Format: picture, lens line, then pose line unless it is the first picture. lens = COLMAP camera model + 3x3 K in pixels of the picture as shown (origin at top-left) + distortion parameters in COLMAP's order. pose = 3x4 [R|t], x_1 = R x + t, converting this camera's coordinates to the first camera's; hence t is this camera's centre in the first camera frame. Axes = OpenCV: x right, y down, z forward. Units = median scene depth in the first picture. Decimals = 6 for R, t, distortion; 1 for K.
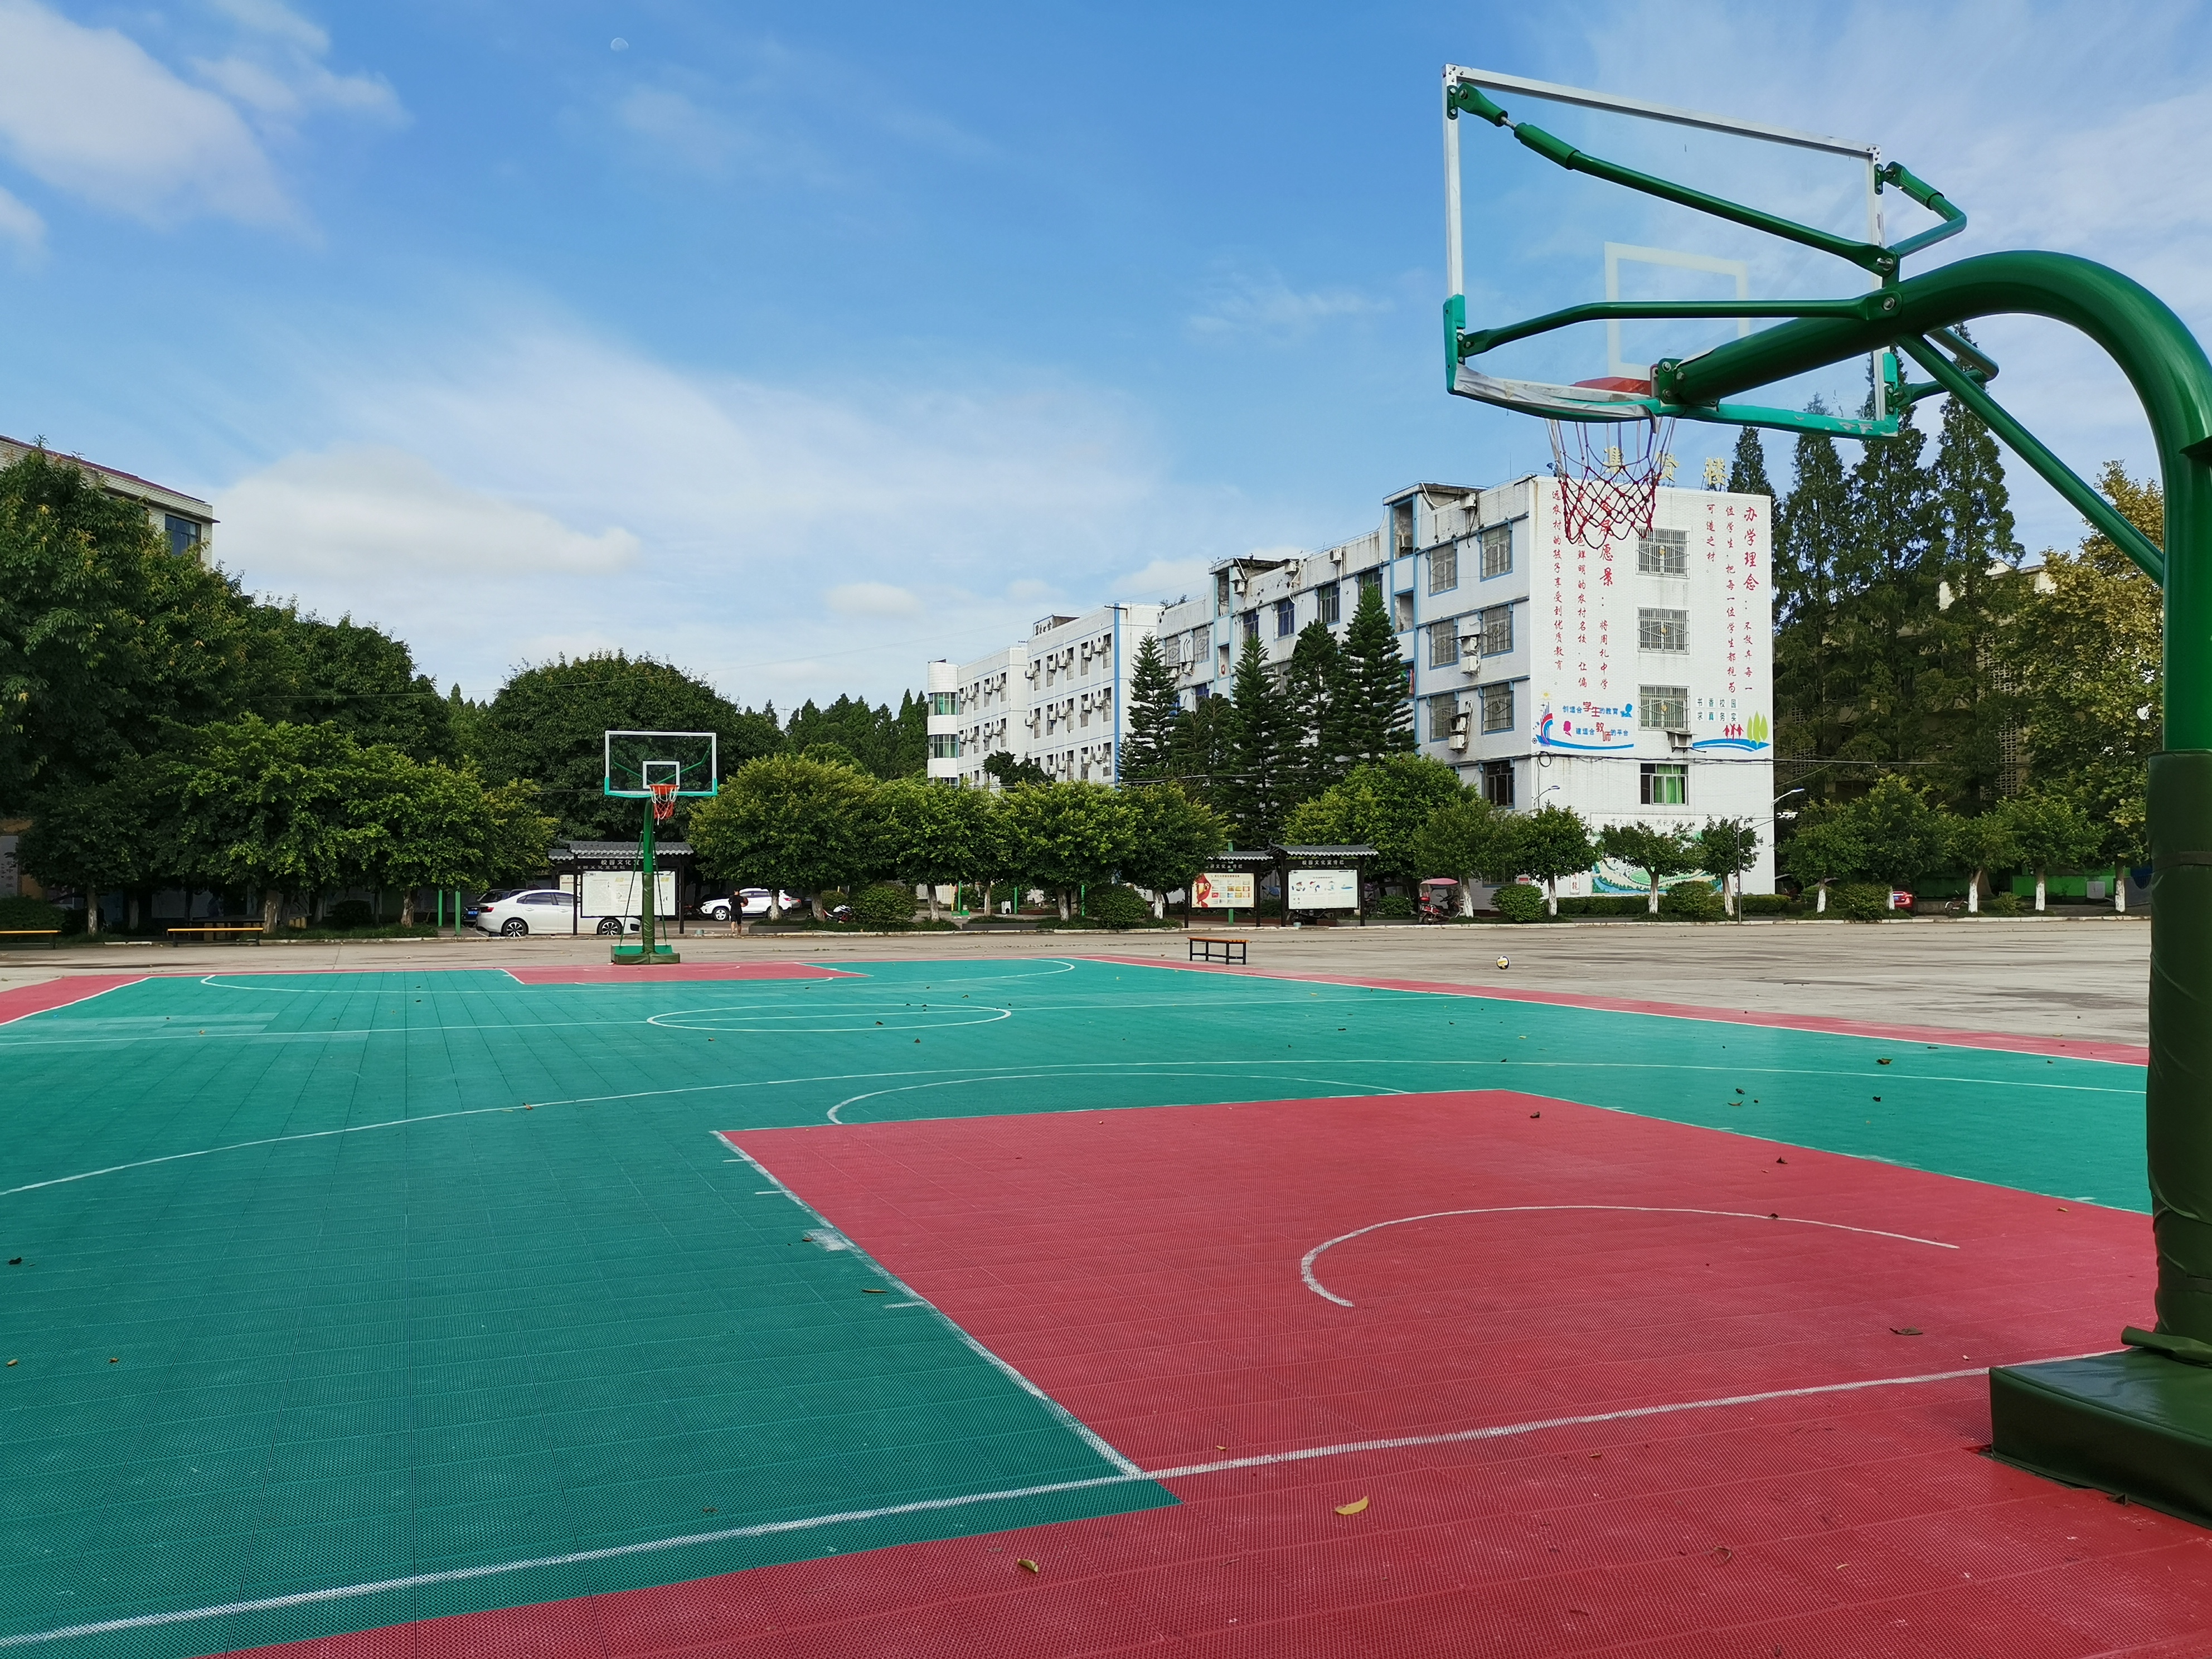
lens RADIAL K [[1790.6, 0, 1113.0], [0, 1790.6, 831.9], [0, 0, 1]] dist [0.047349, -0.037817]
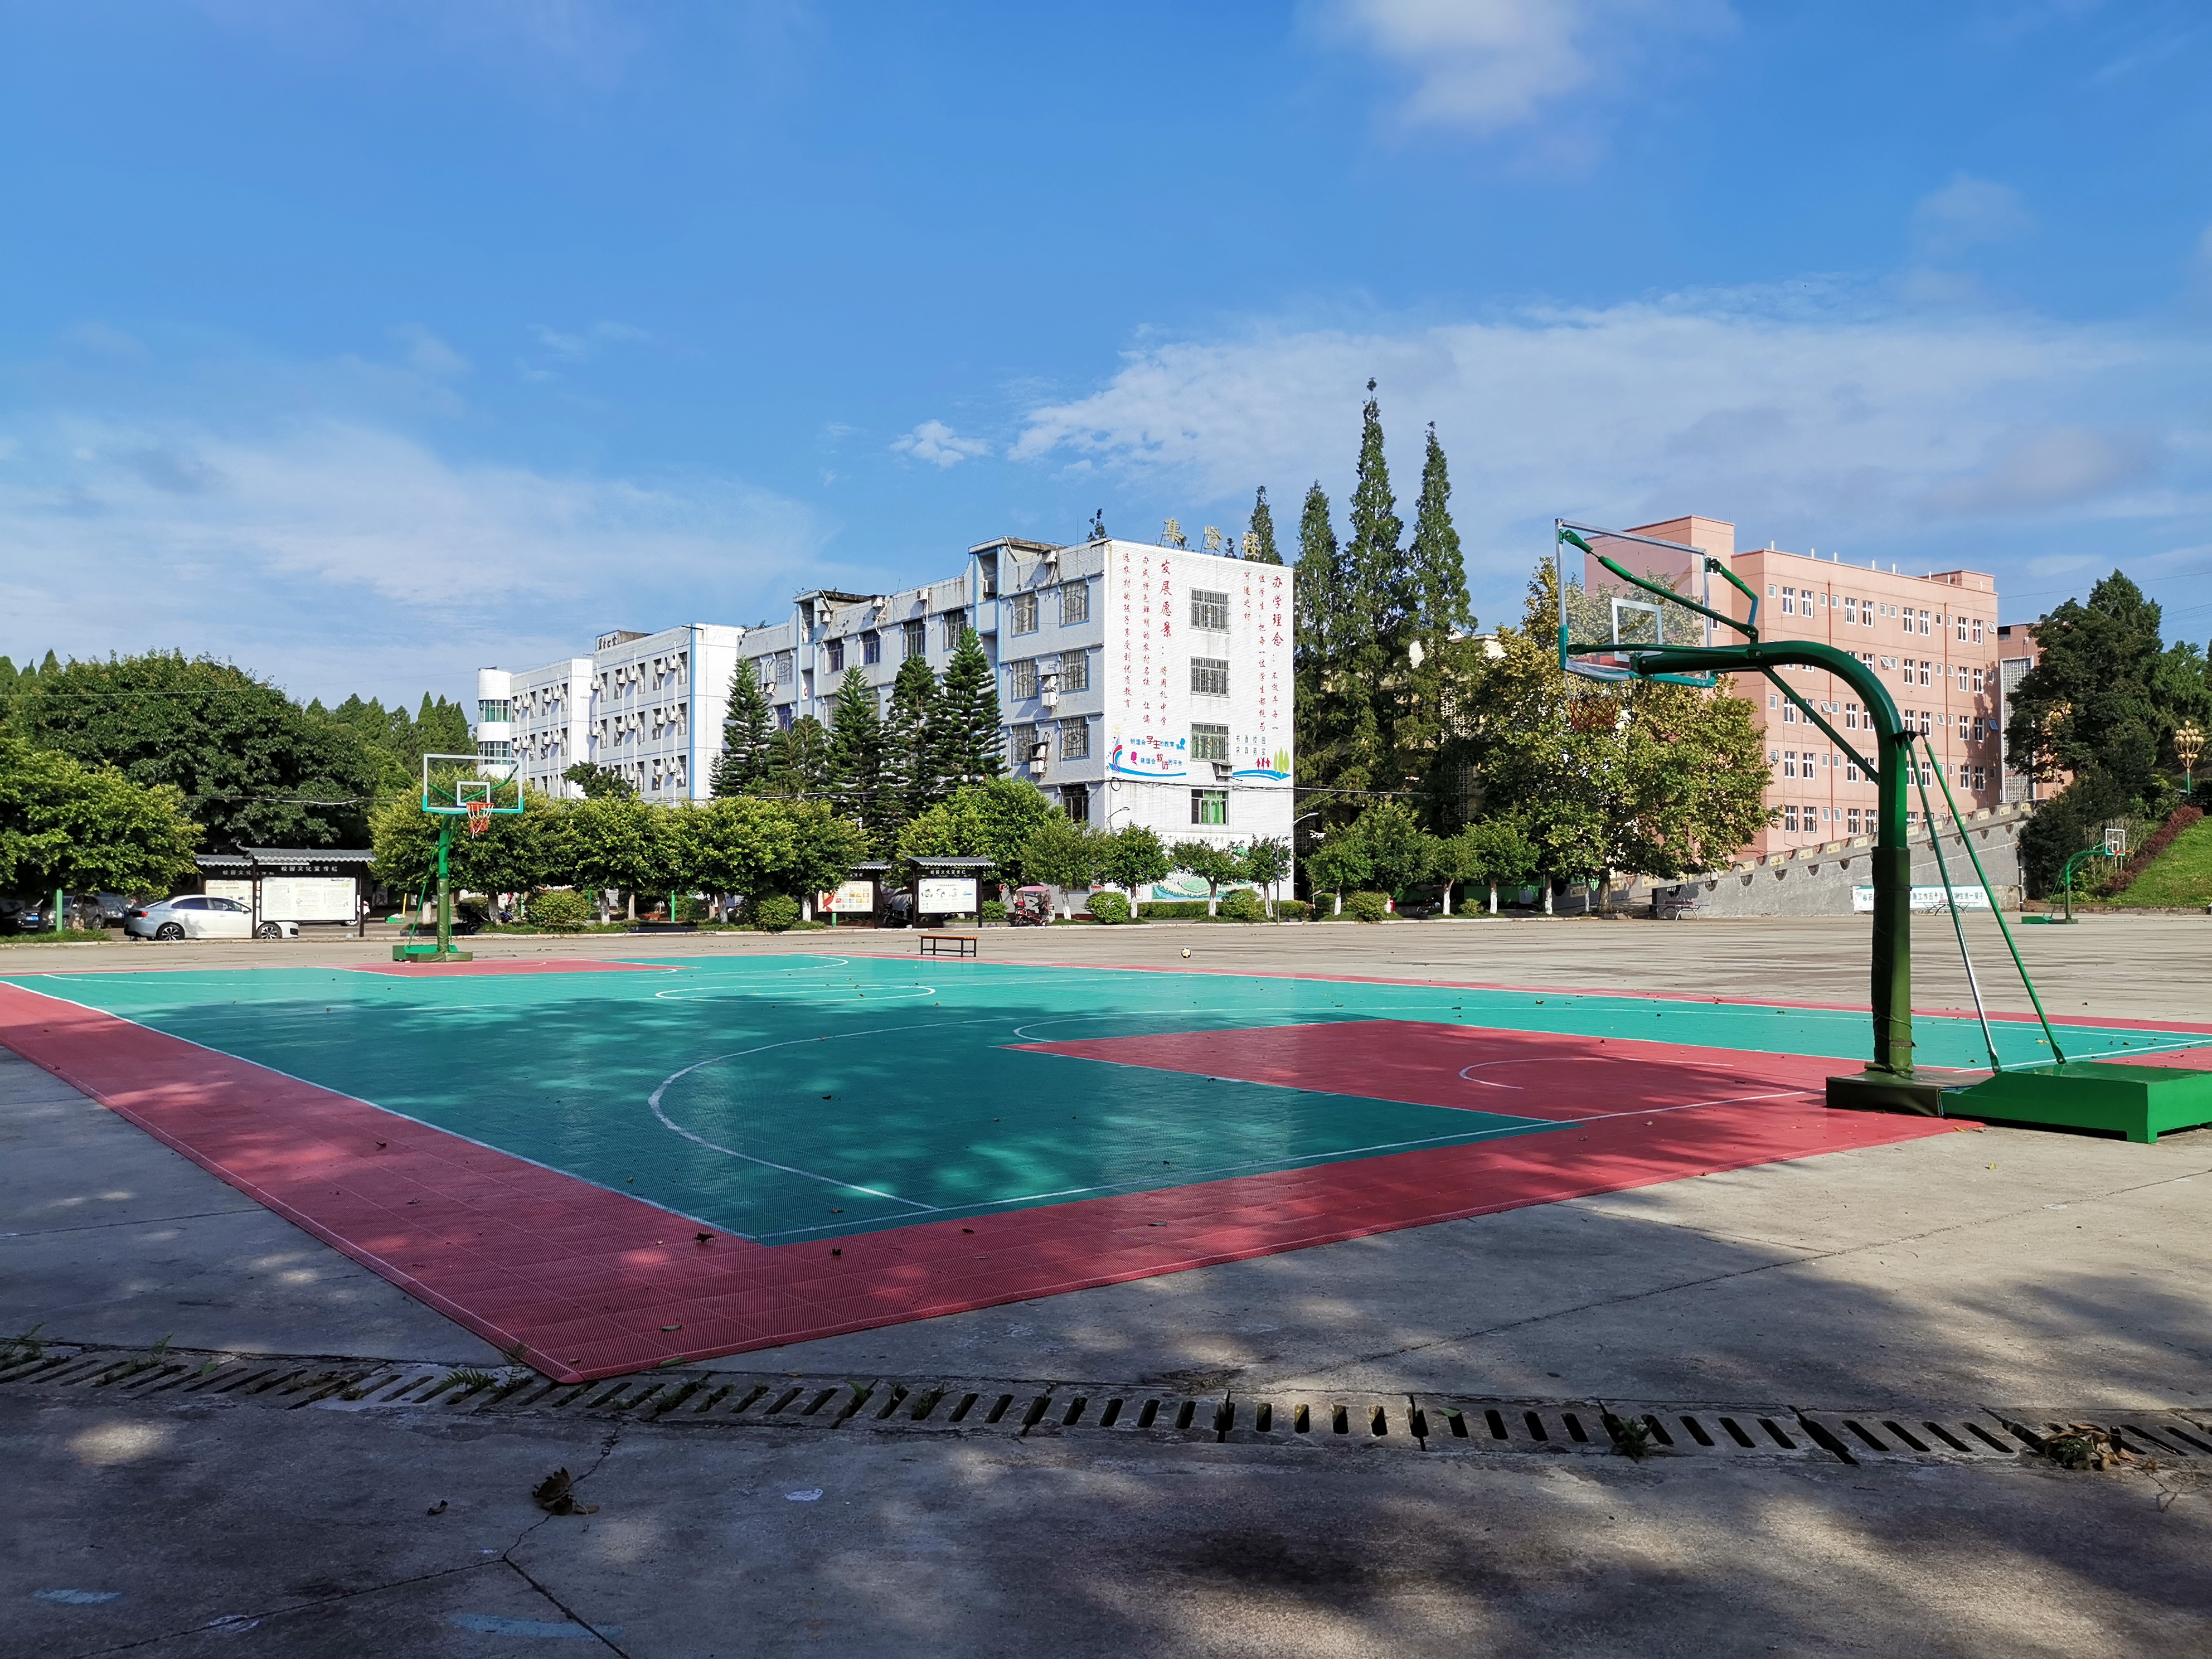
lens RADIAL K [[1726.7, 0, 1115.7], [0, 1726.7, 829.4], [0, 0, 1]] dist [0.059830, -0.043276]
pose [[0.958635, 0.013191, 0.284334, -0.074702], [-0.011357, 0.999903, -0.008097, -0.002044], [-0.284413, 0.004533, 0.958691, -0.069807]]
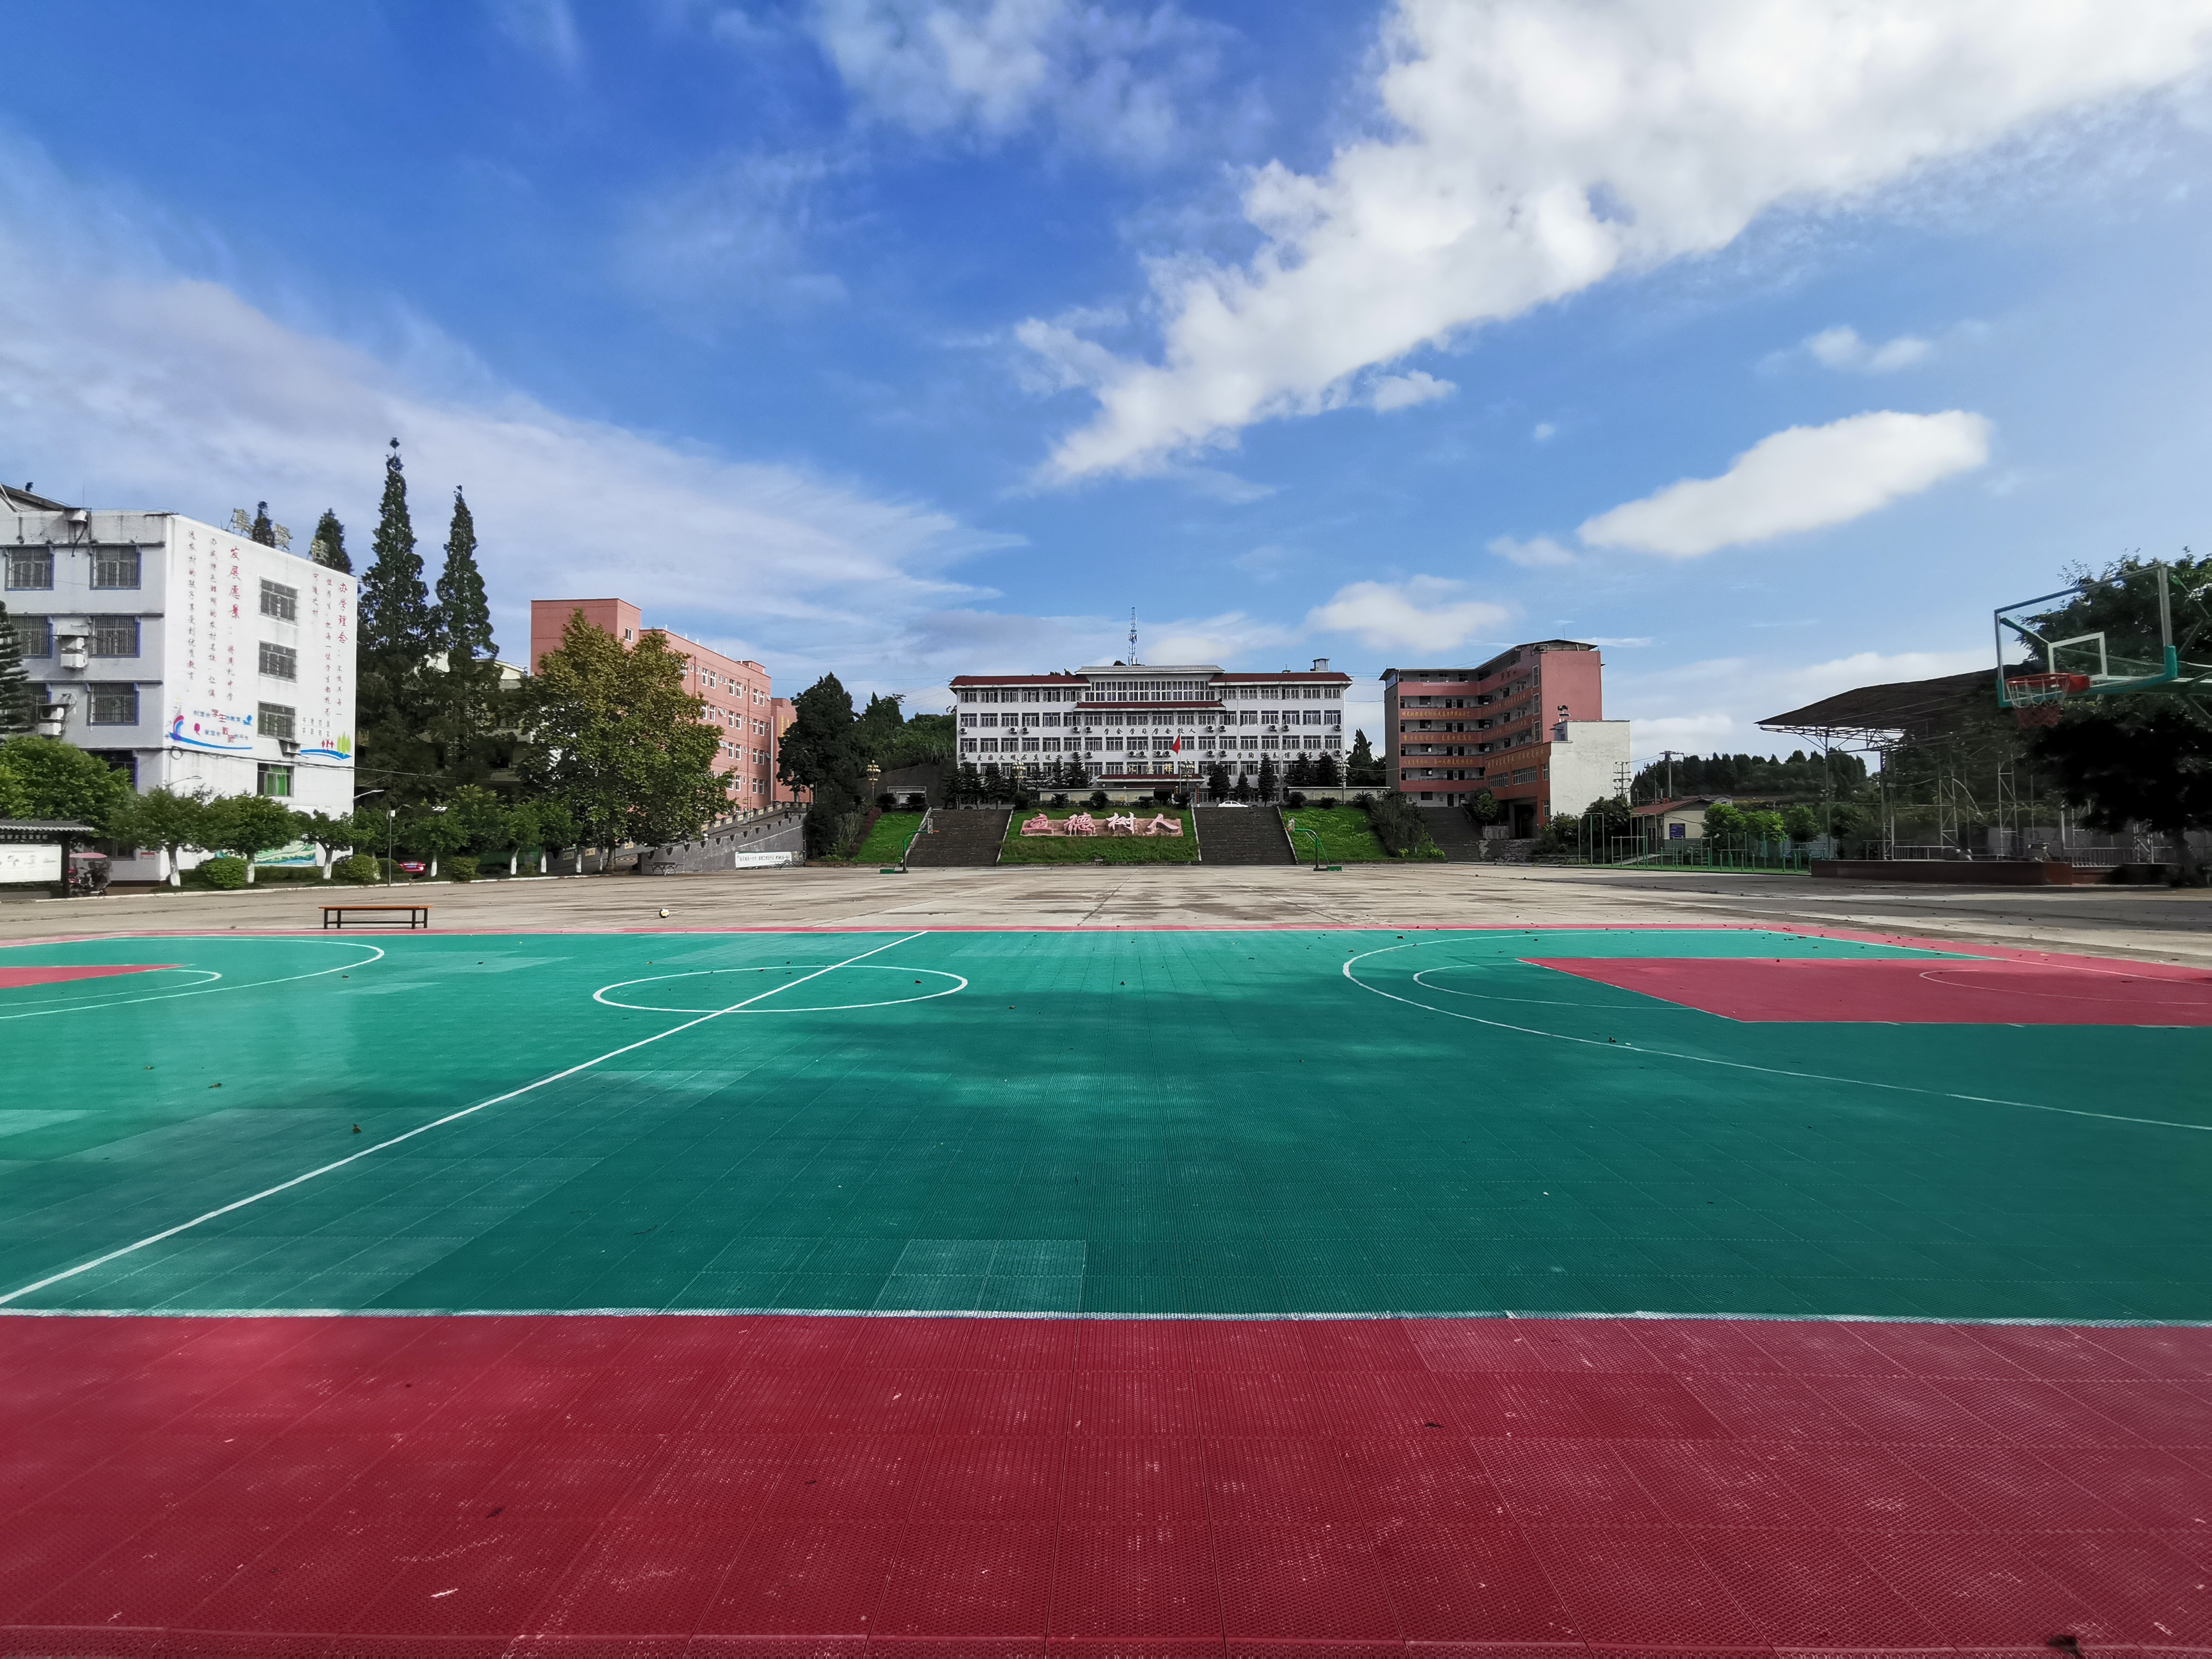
lens RADIAL K [[1067.9, 0, 1101.0], [0, 1067.9, 832.1], [0, 0, 1]] dist [-0.074654, 0.053566]
pose [[0.391402, 0.020392, 0.919994, -0.152453], [-0.024465, 0.999632, -0.011749, 0.005017], [-0.919895, -0.017910, 0.391756, 0.157941]]
